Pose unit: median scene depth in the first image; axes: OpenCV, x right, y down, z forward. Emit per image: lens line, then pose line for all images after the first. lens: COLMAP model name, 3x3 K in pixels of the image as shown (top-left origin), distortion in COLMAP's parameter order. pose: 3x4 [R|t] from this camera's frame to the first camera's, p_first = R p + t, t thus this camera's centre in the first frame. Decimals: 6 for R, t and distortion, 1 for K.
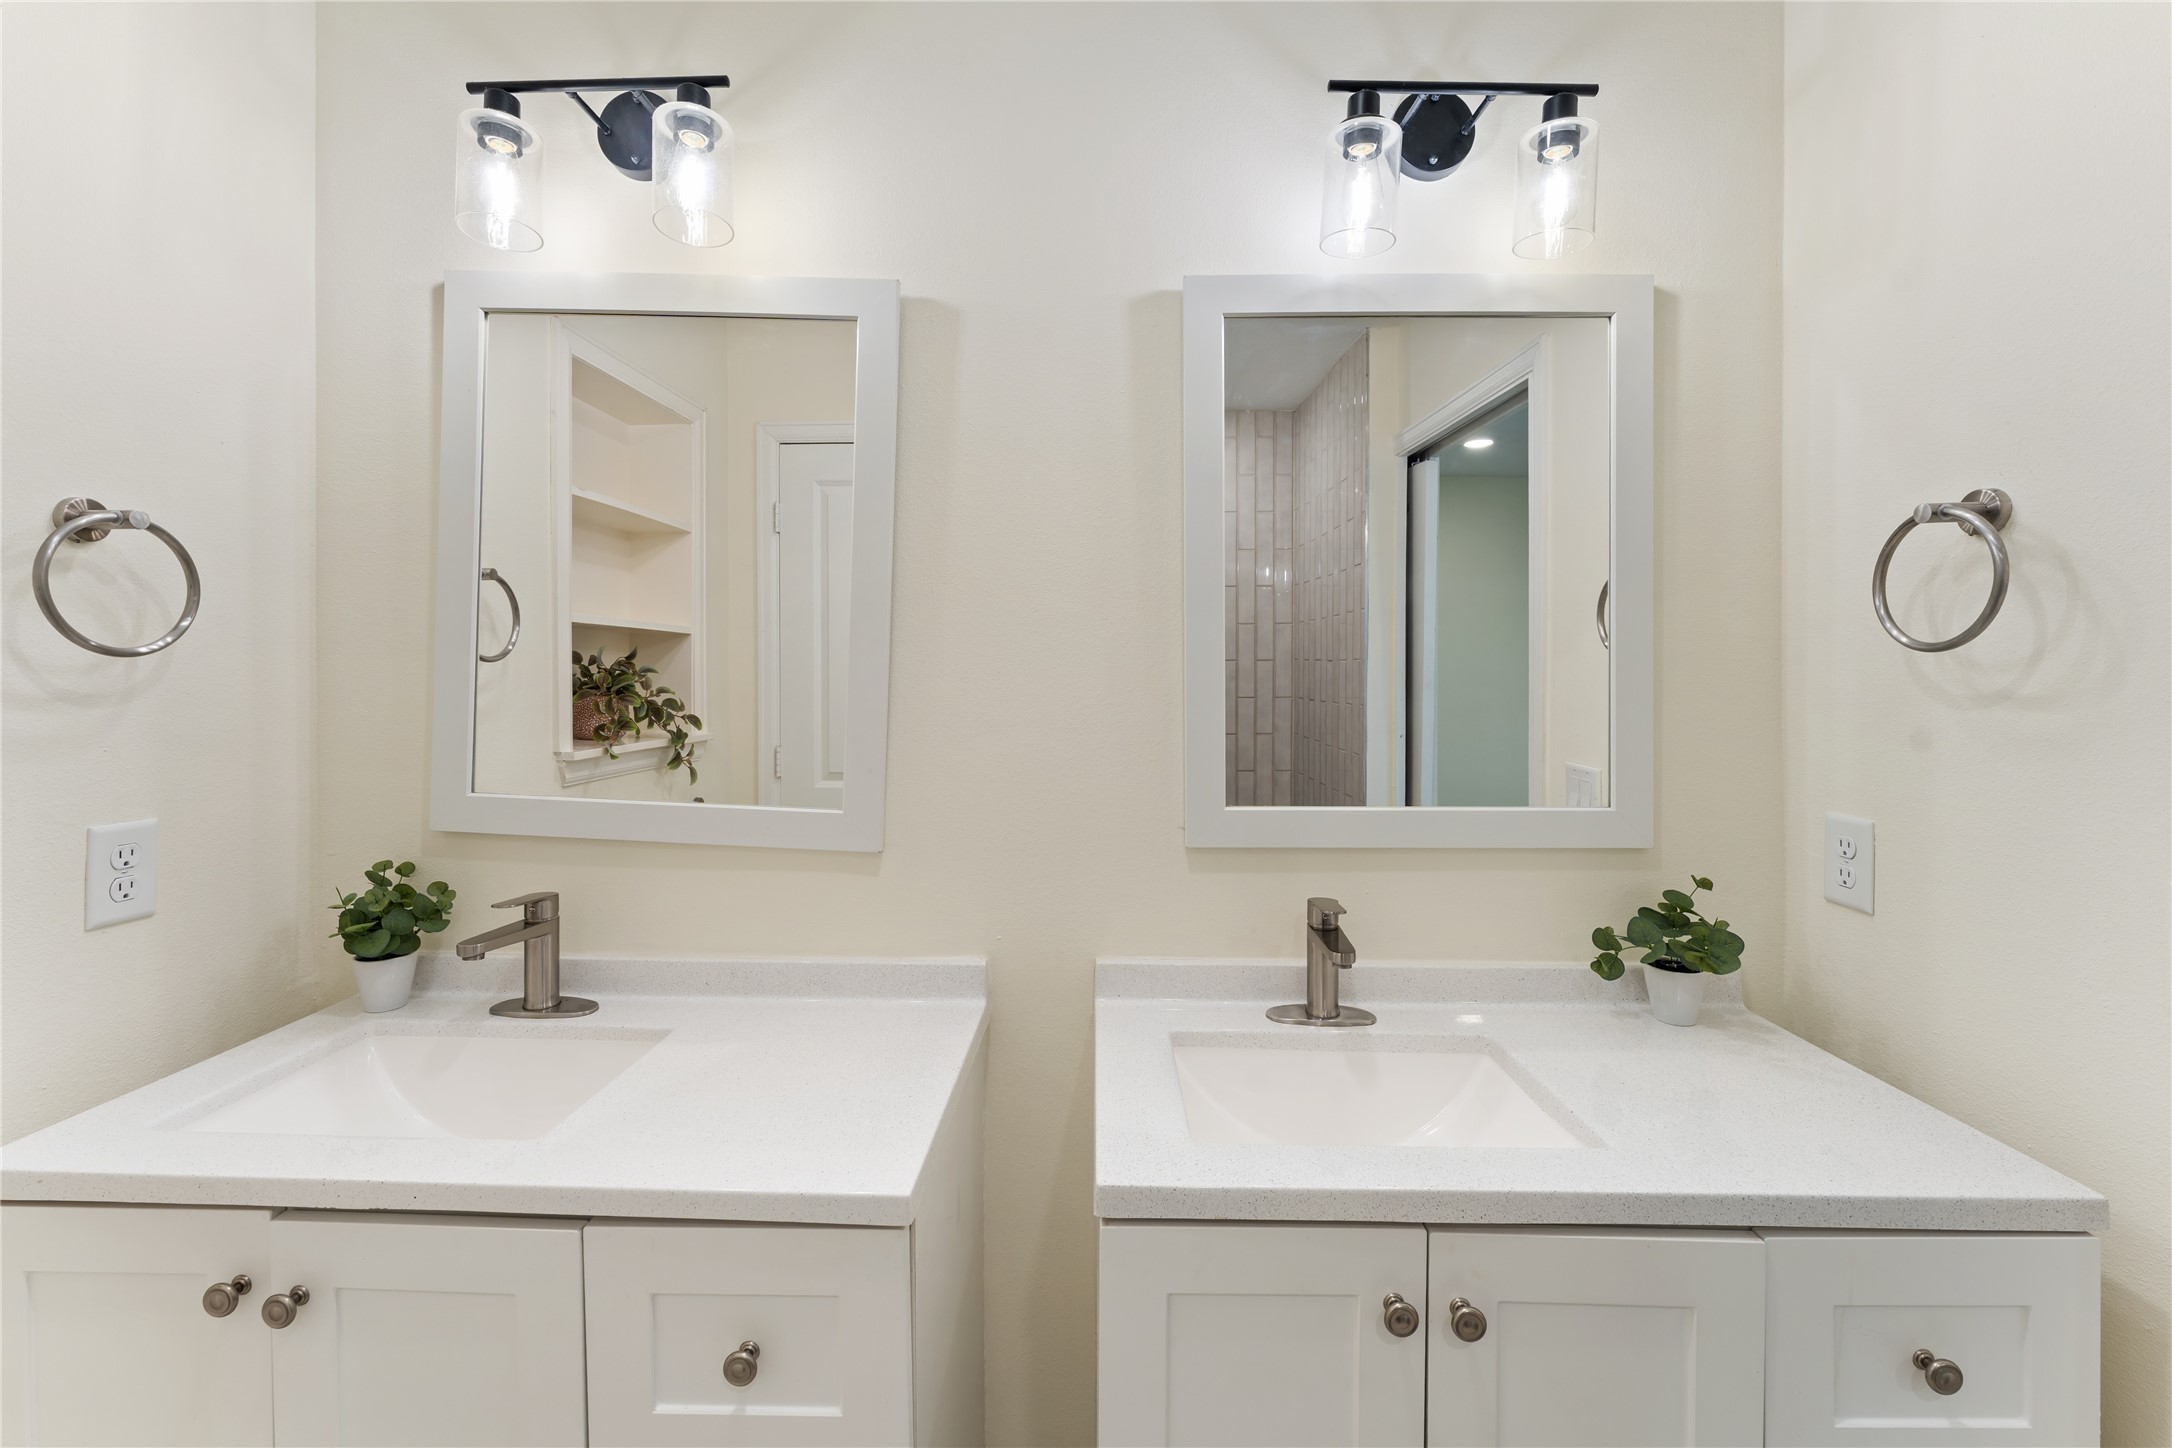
lens RADIAL K [[895.7, 0, 1084.7], [0, 895.7, 676.9], [0, 0, 1]] dist [0.000202, 0.000301]
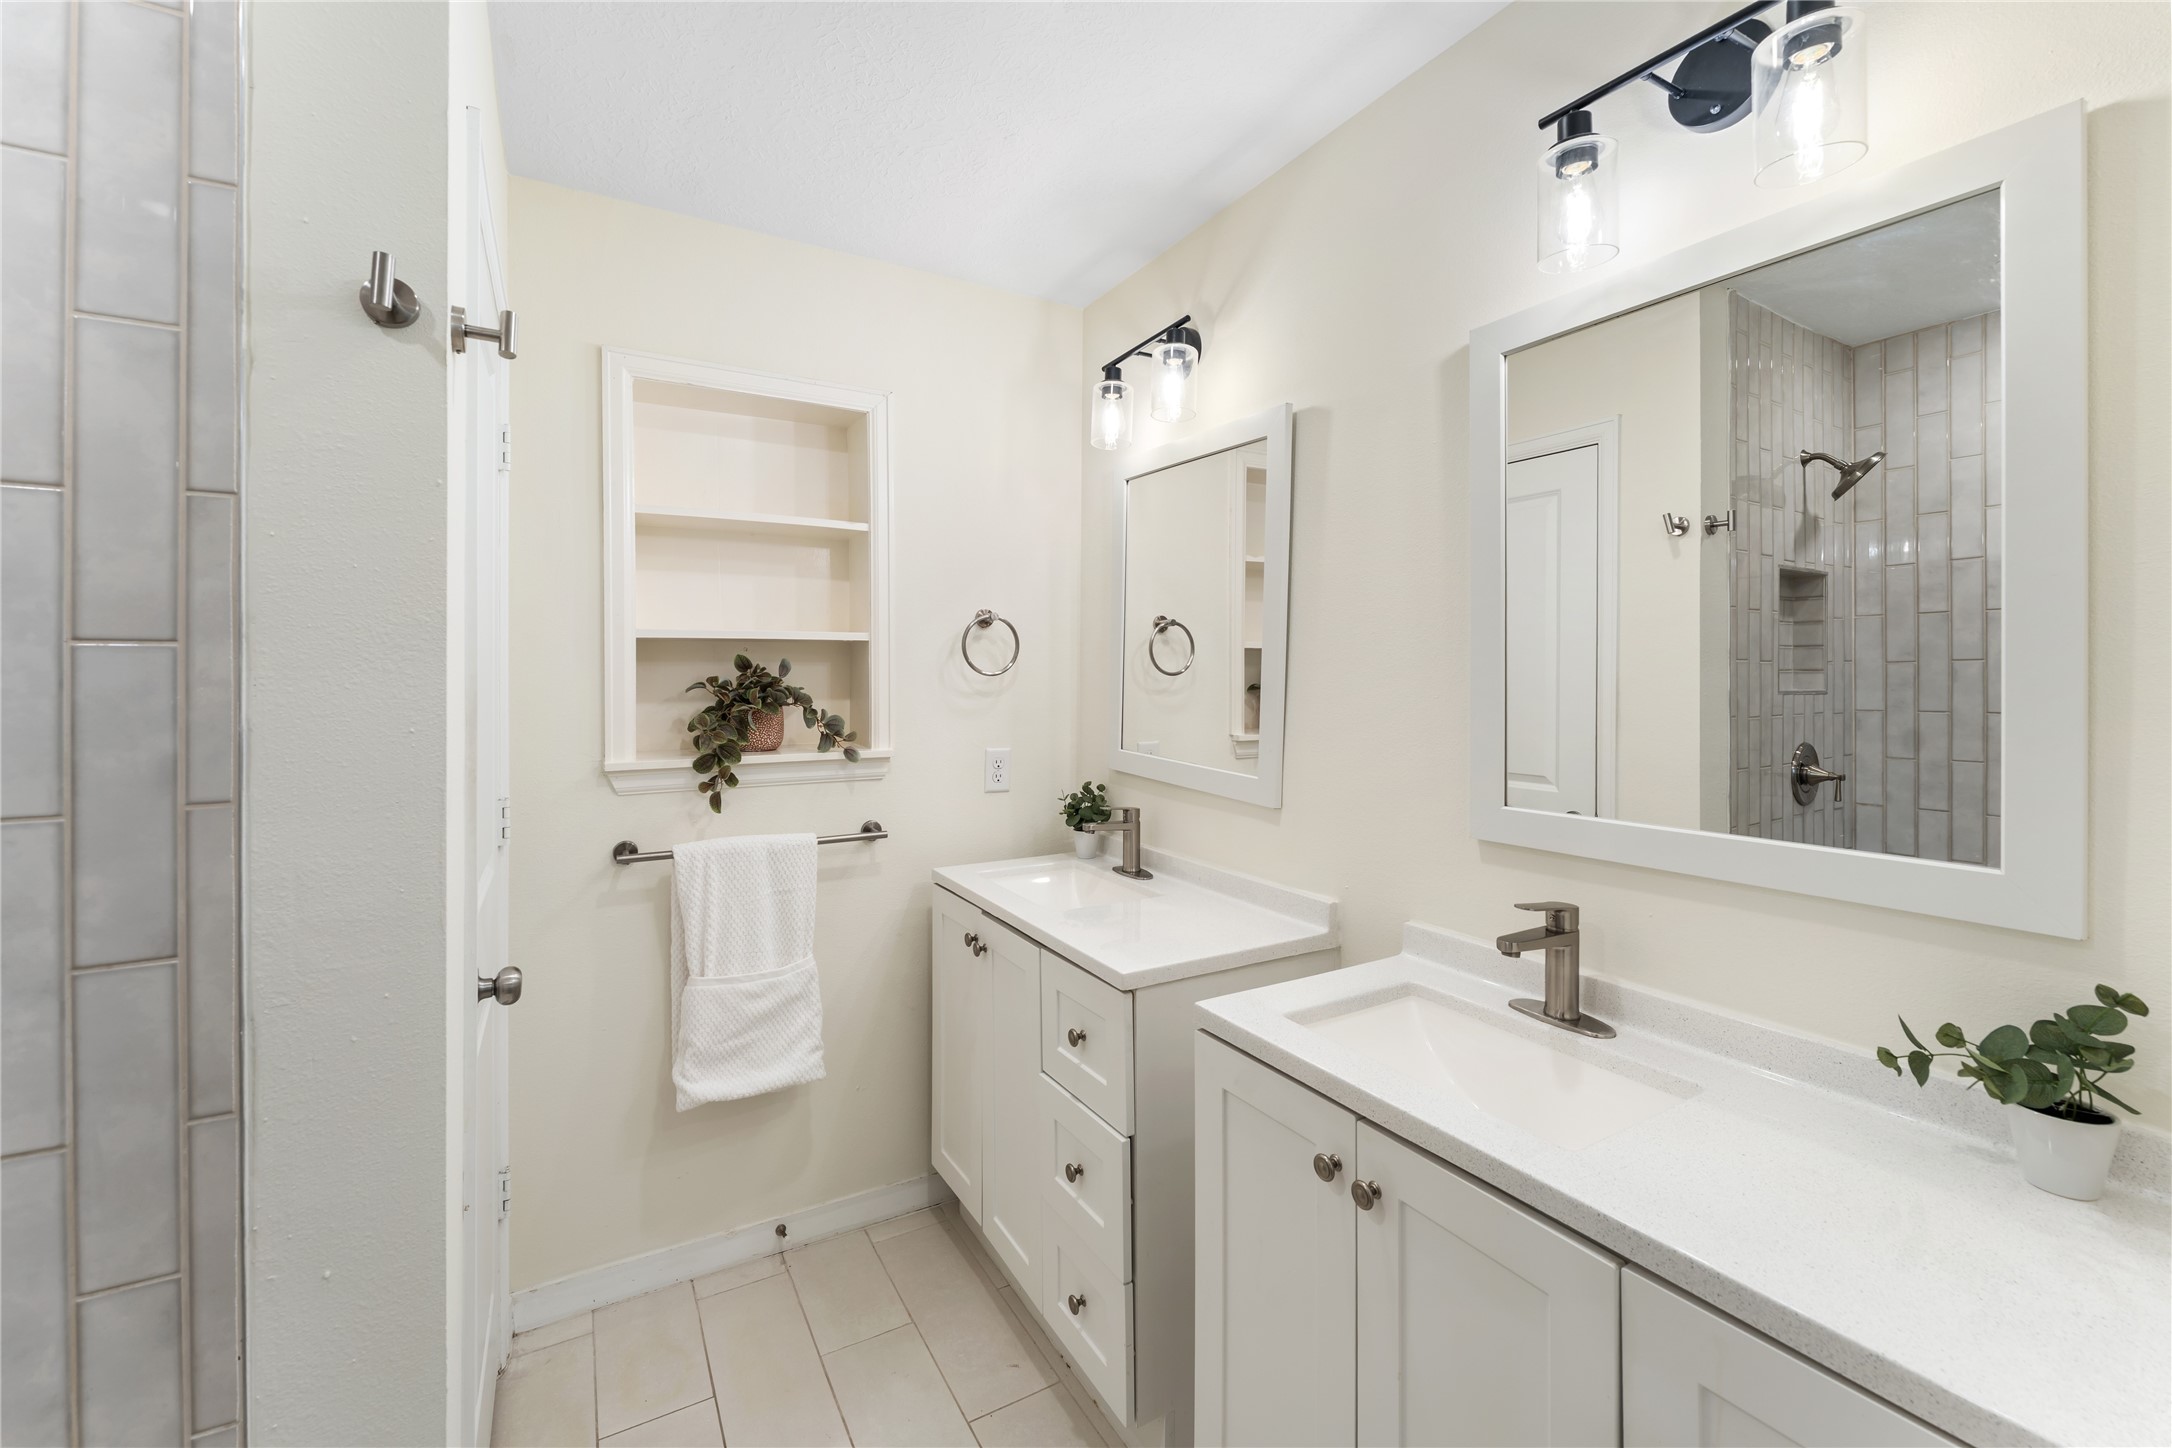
lens RADIAL K [[895.7, 0, 1084.7], [0, 895.7, 676.9], [0, 0, 1]] dist [0.000202, 0.000301]
pose [[0.518318, -0.006354, -0.855164, 0.848590], [-0.007006, 0.999907, -0.011676, 0.005858], [0.855159, 0.012043, 0.518225, 0.002221]]
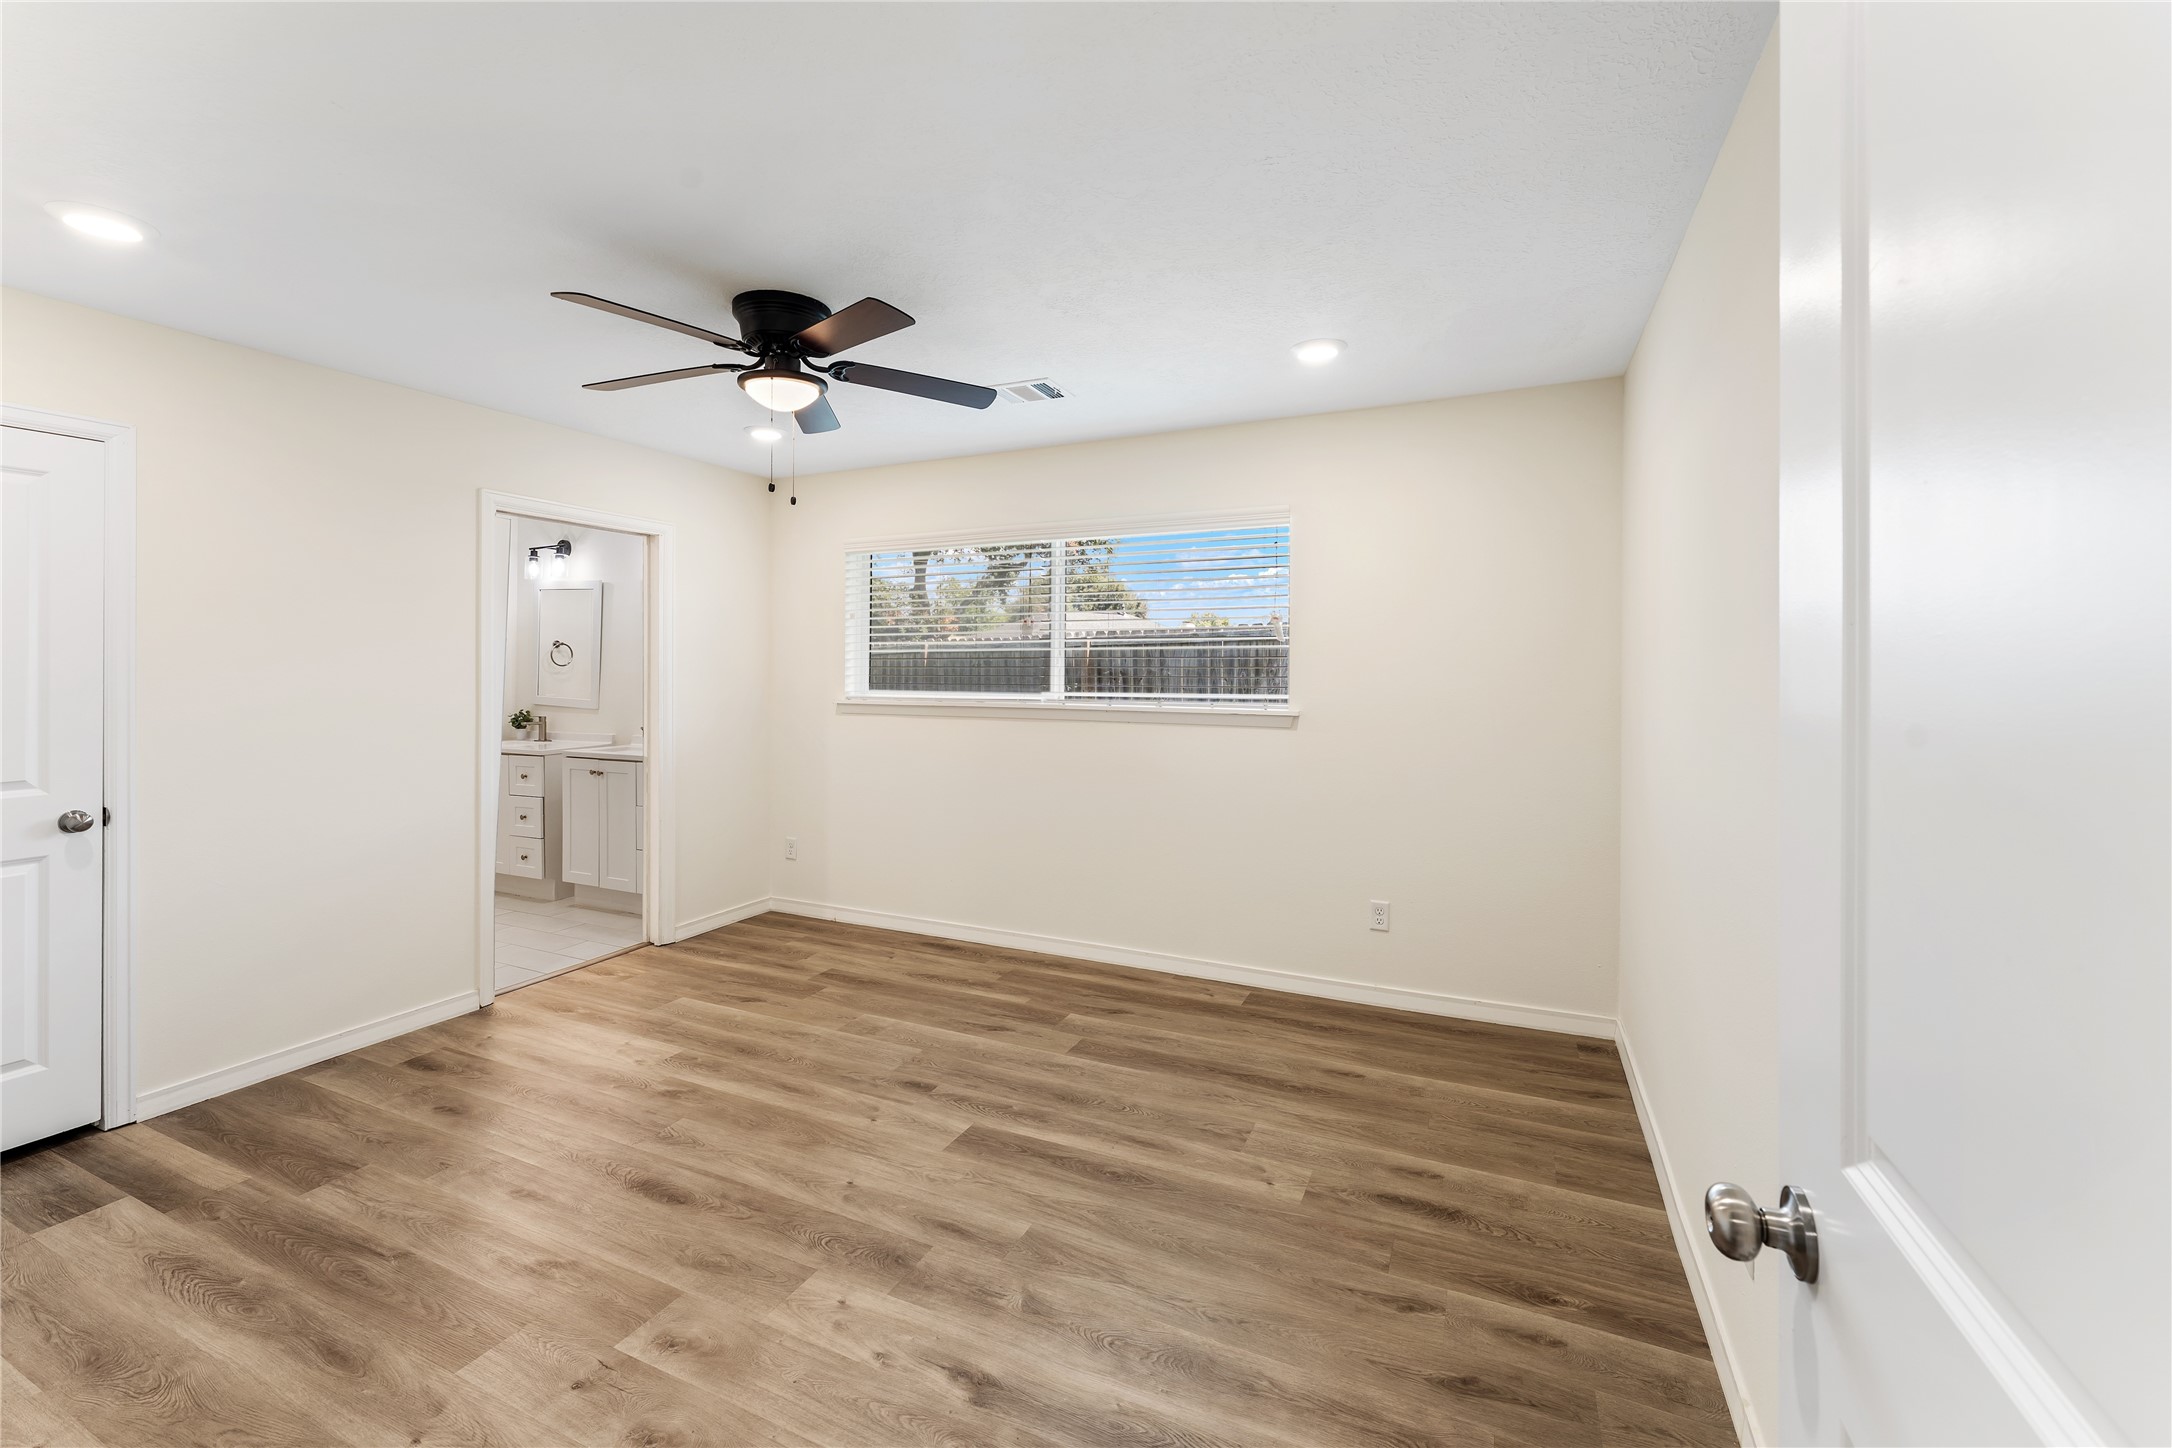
lens RADIAL K [[890.9, 0, 1081.7], [0, 890.9, 666.7], [0, 0, 1]] dist [0.000676, -0.000492]
pose [[0.912123, -0.001532, -0.409914, 3.879376], [-0.001885, 0.999967, -0.007932, 0.013883], [0.409913, 0.008007, 0.912089, -2.104371]]
